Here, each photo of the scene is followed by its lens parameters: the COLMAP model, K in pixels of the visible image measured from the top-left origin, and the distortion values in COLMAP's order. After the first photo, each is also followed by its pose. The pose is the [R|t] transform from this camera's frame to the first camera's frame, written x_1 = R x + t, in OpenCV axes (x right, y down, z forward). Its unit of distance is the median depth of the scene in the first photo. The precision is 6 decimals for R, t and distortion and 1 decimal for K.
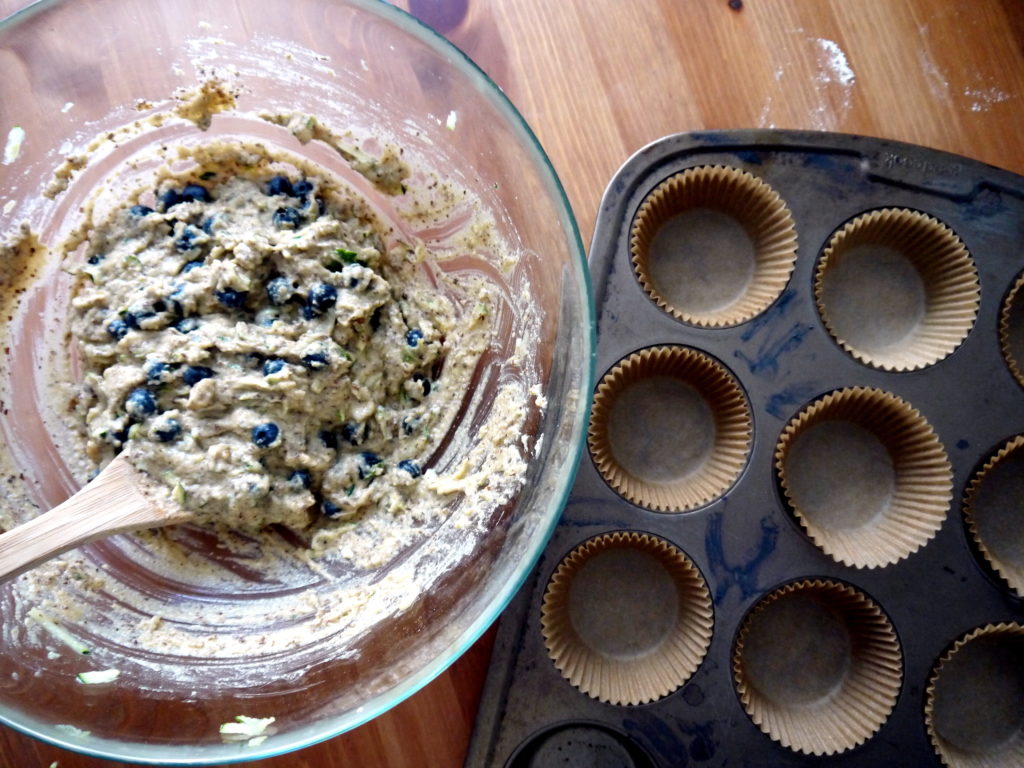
lens RADIAL K [[833.8, 0, 510.9], [0, 833.8, 385.2], [0, 0, 1]] dist [-0.017155, 0.008181]
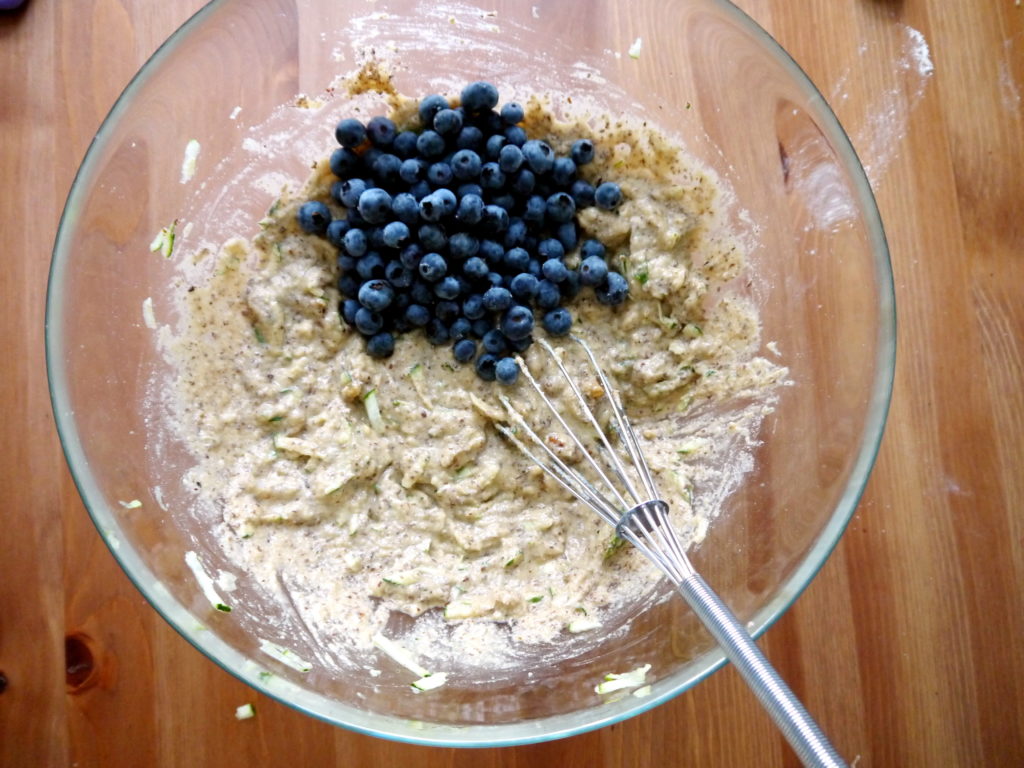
lens RADIAL K [[833.8, 0, 511.7], [0, 833.8, 383.4], [0, 0, 1]] dist [-0.017155, 0.008181]
pose [[0.970205, -0.221286, 0.098666, -0.386765], [0.225278, 0.973795, -0.031201, 0.067493], [-0.089176, 0.052499, 0.994631, 0.039846]]
